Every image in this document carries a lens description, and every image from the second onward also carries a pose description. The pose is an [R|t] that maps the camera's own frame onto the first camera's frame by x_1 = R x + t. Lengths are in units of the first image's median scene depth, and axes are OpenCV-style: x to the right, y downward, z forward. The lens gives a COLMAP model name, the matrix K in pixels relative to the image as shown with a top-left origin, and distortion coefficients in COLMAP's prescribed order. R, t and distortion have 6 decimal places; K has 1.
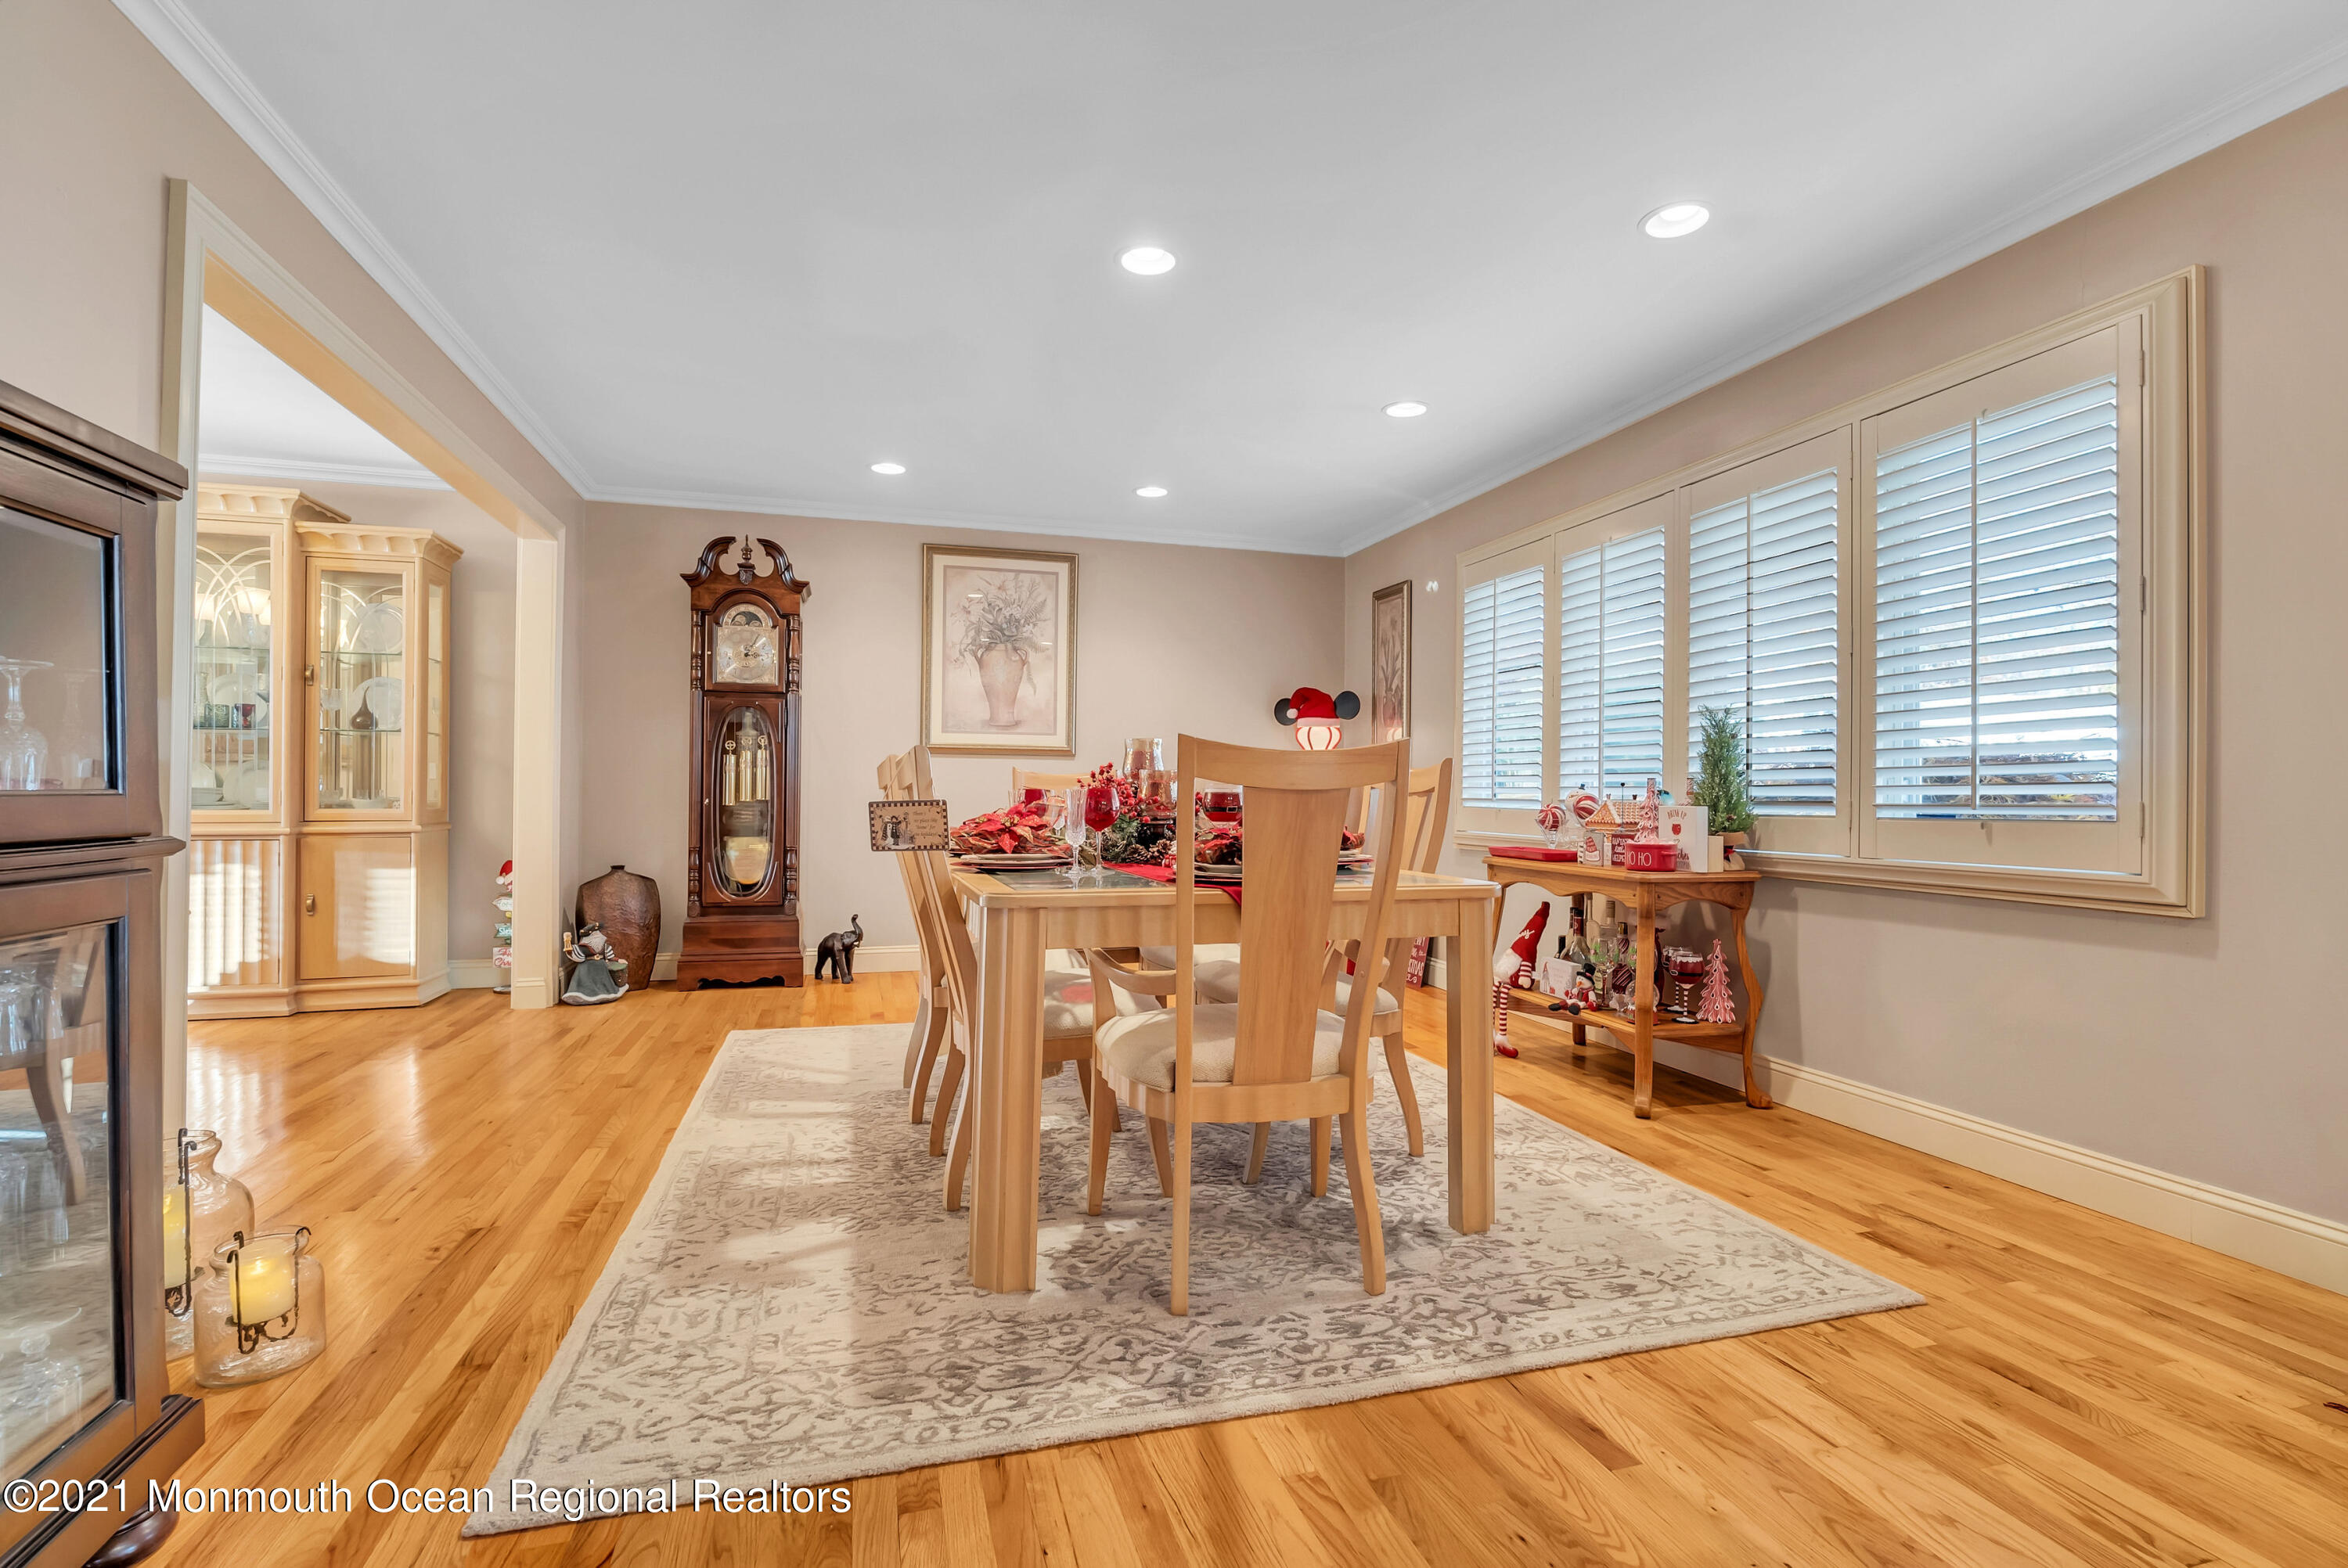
lens RADIAL K [[1060.1, 0, 1165.1], [0, 1060.1, 787.4], [0, 0, 1]] dist [-0.008081, 0.001610]
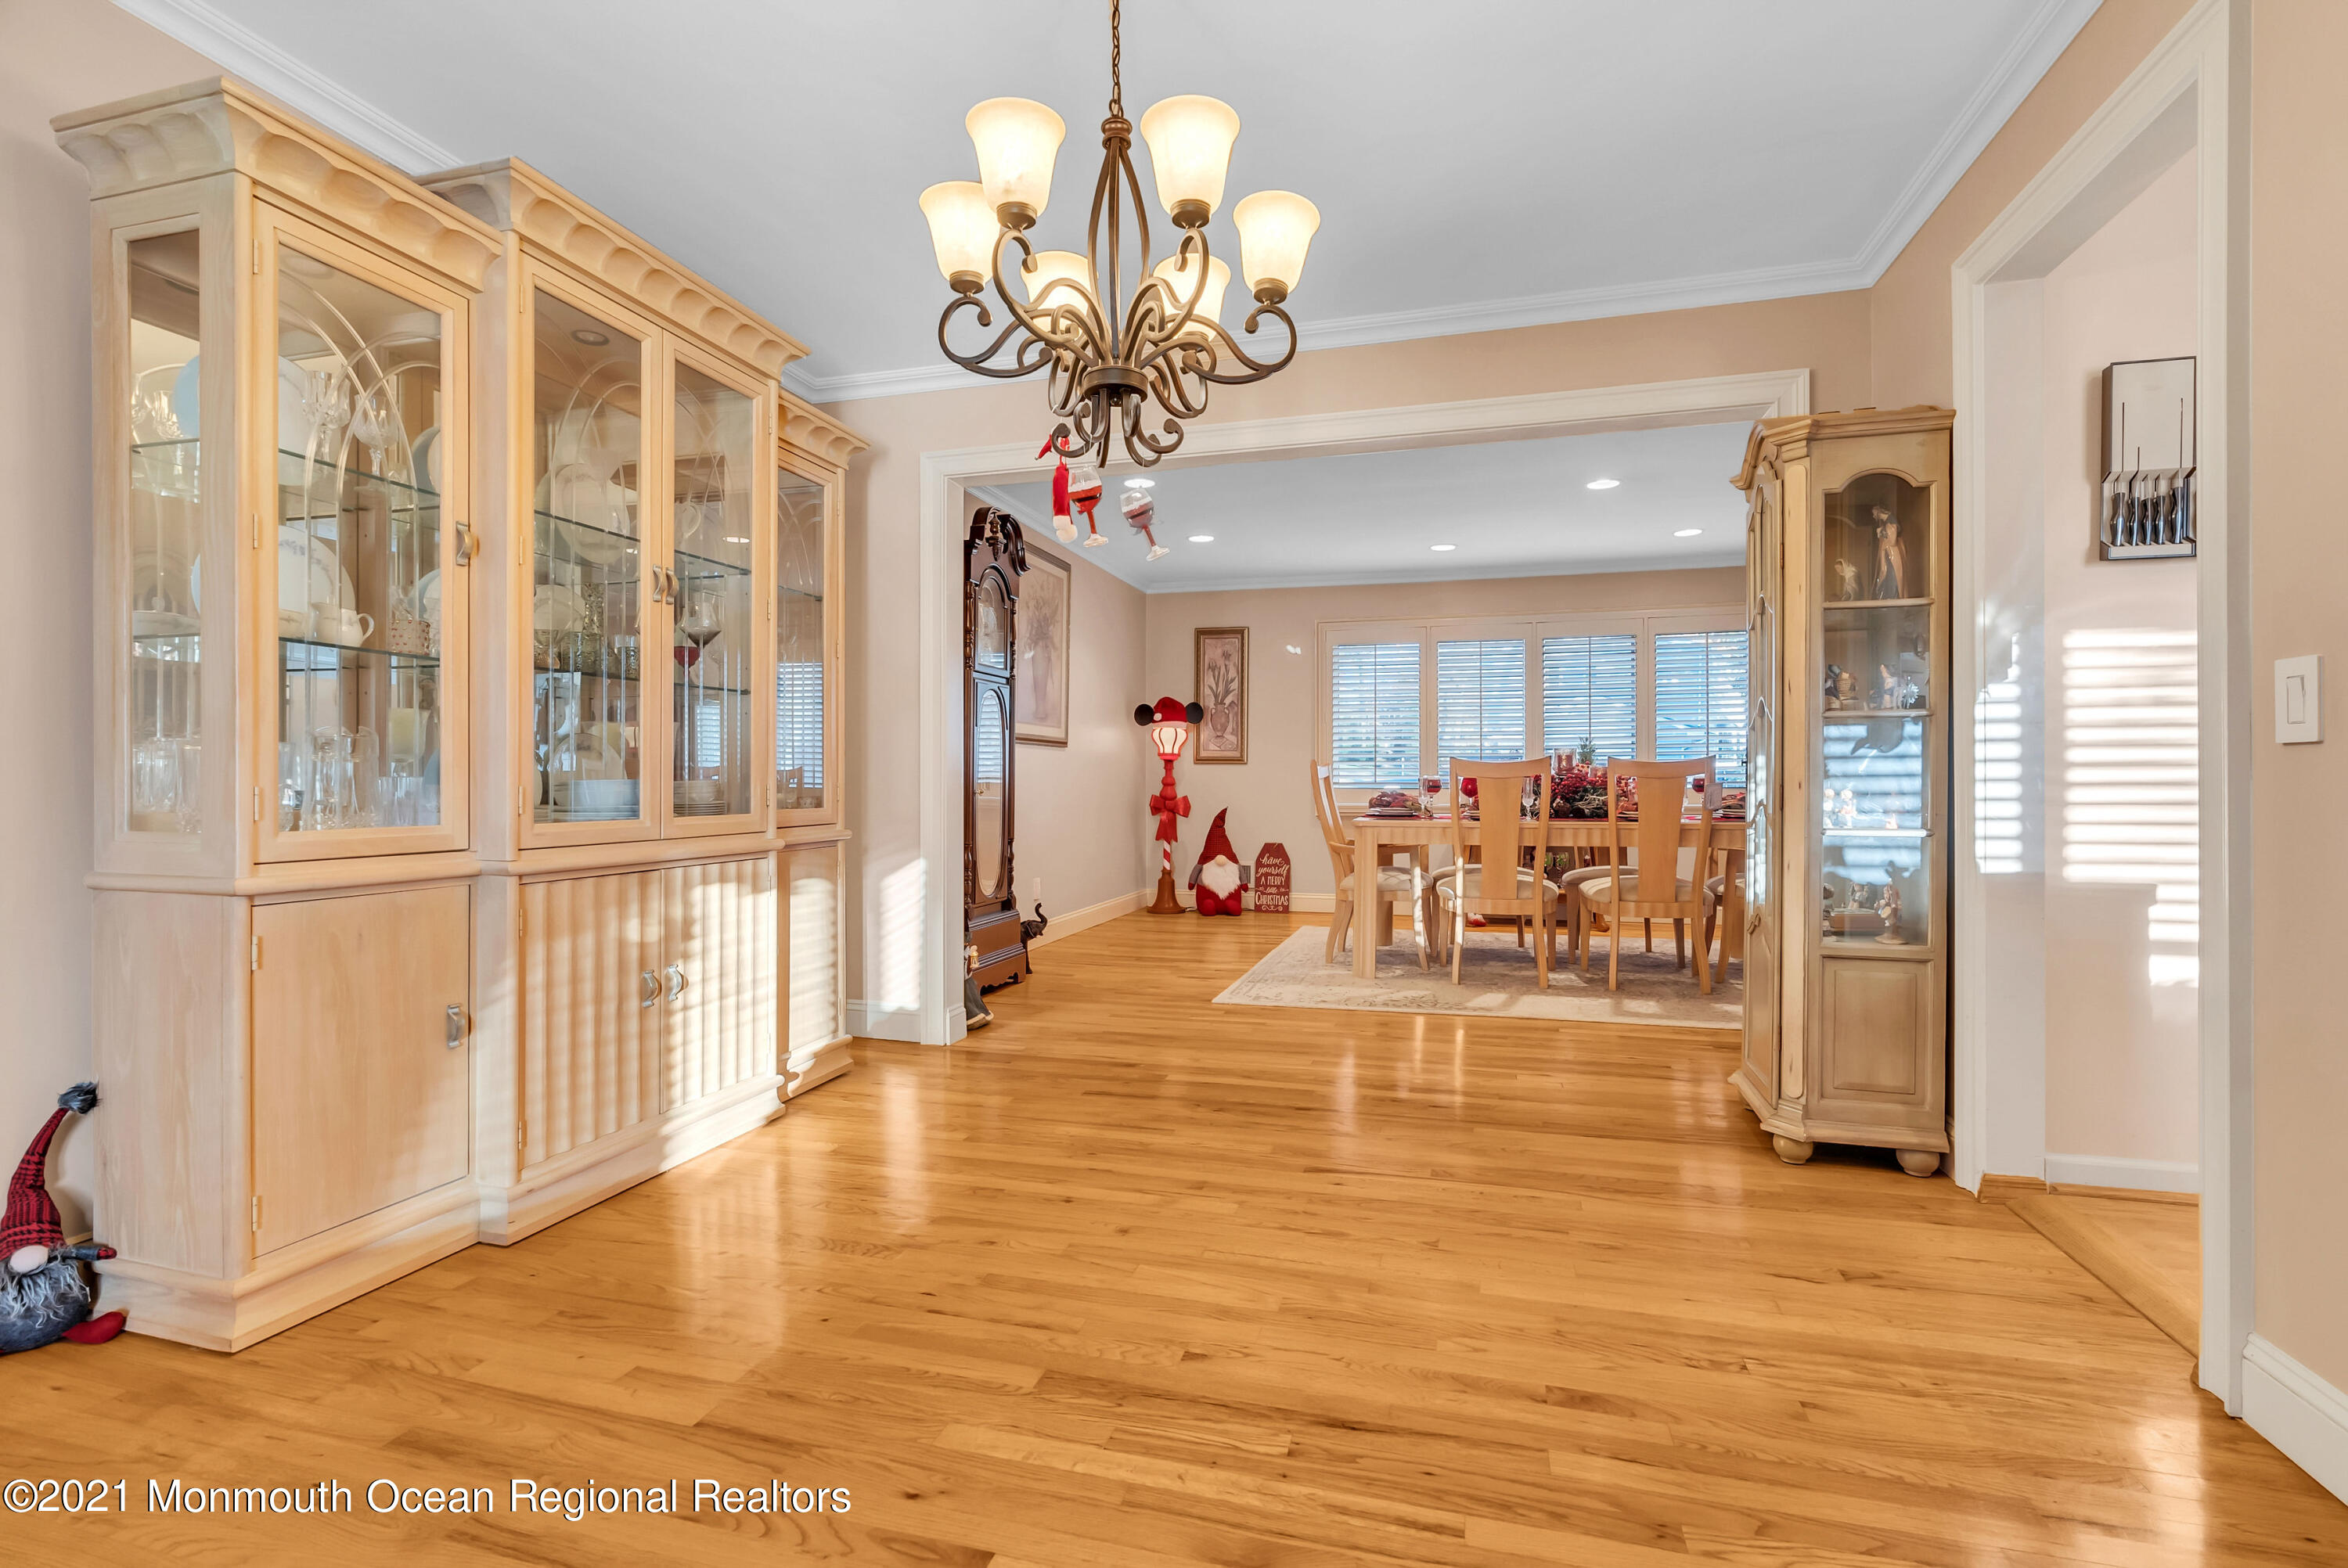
lens RADIAL K [[1060.1, 0, 1183.3], [0, 1060.1, 782.0], [0, 0, 1]] dist [-0.008081, 0.001610]
pose [[0.529384, -0.006121, 0.848360, -2.317413], [-0.001268, 0.999967, 0.008006, -0.006308], [-0.848381, -0.005313, 0.529359, 0.759262]]
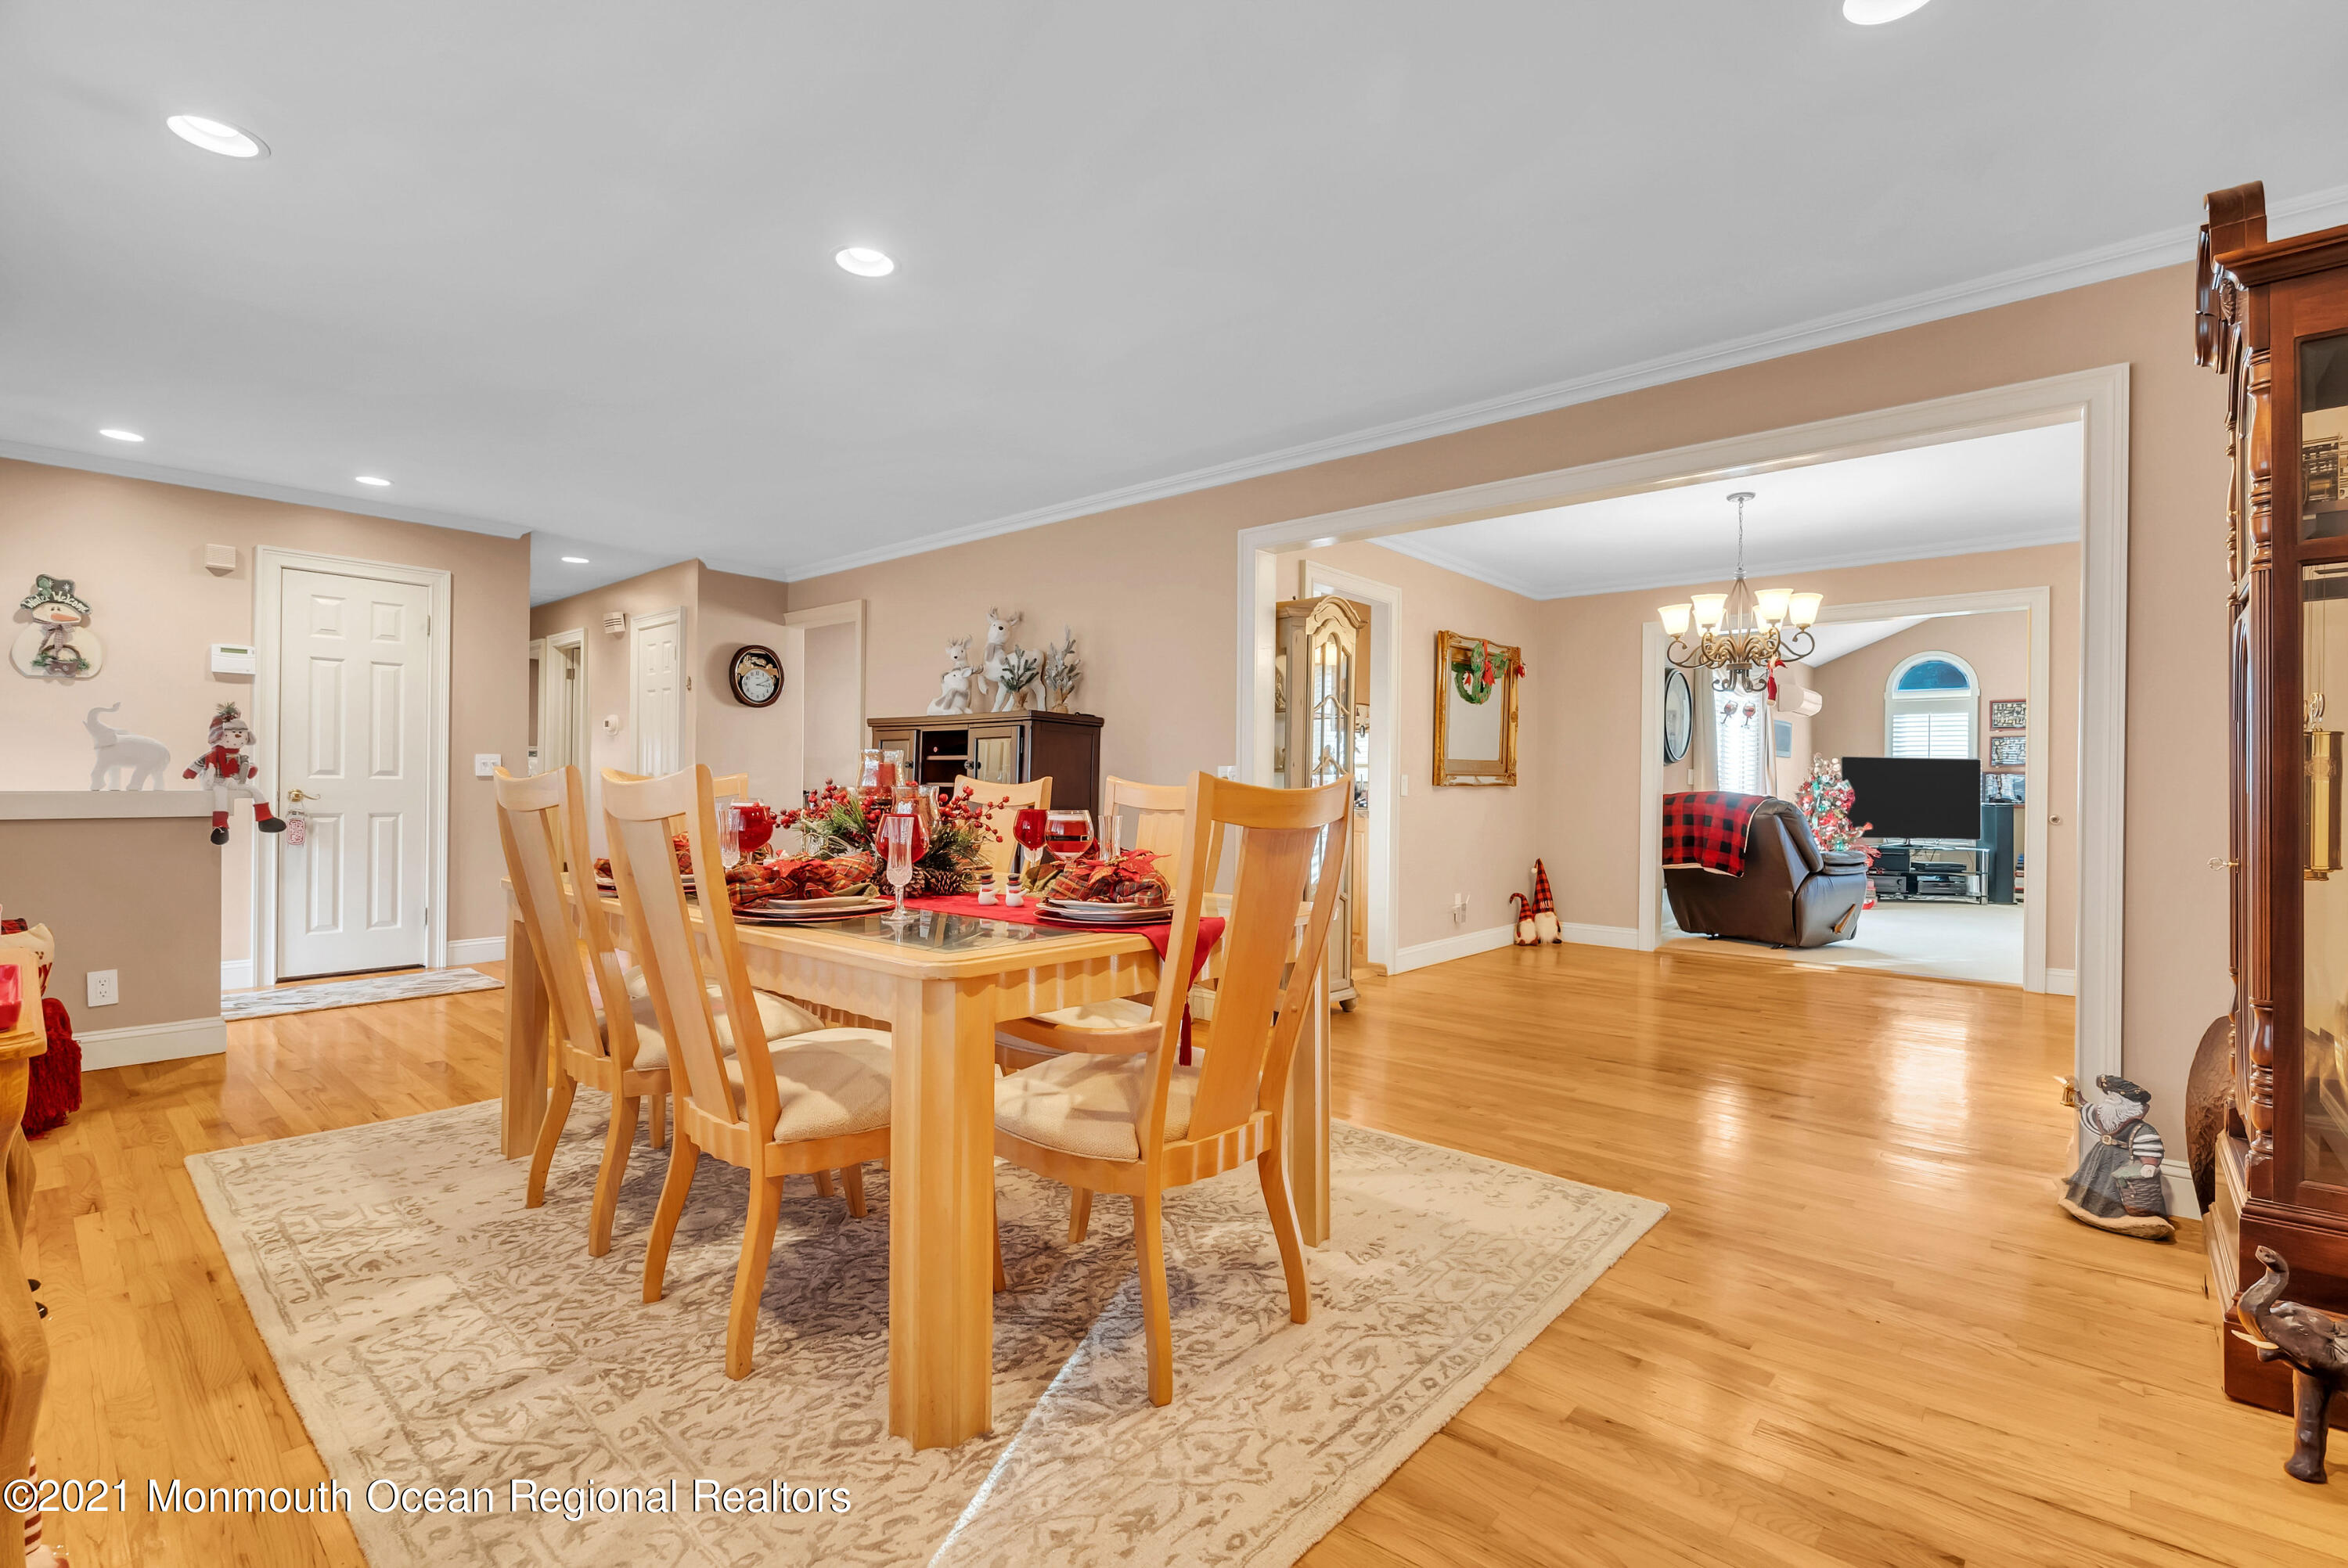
lens RADIAL K [[1060.1, 0, 1173.5], [0, 1060.1, 785.4], [0, 0, 1]] dist [-0.008081, 0.001610]
pose [[-0.844275, -0.015515, -0.535686, 0.313270], [-0.013549, 0.999879, -0.007606, -0.013567], [0.535740, 0.000837, -0.844383, 2.425538]]
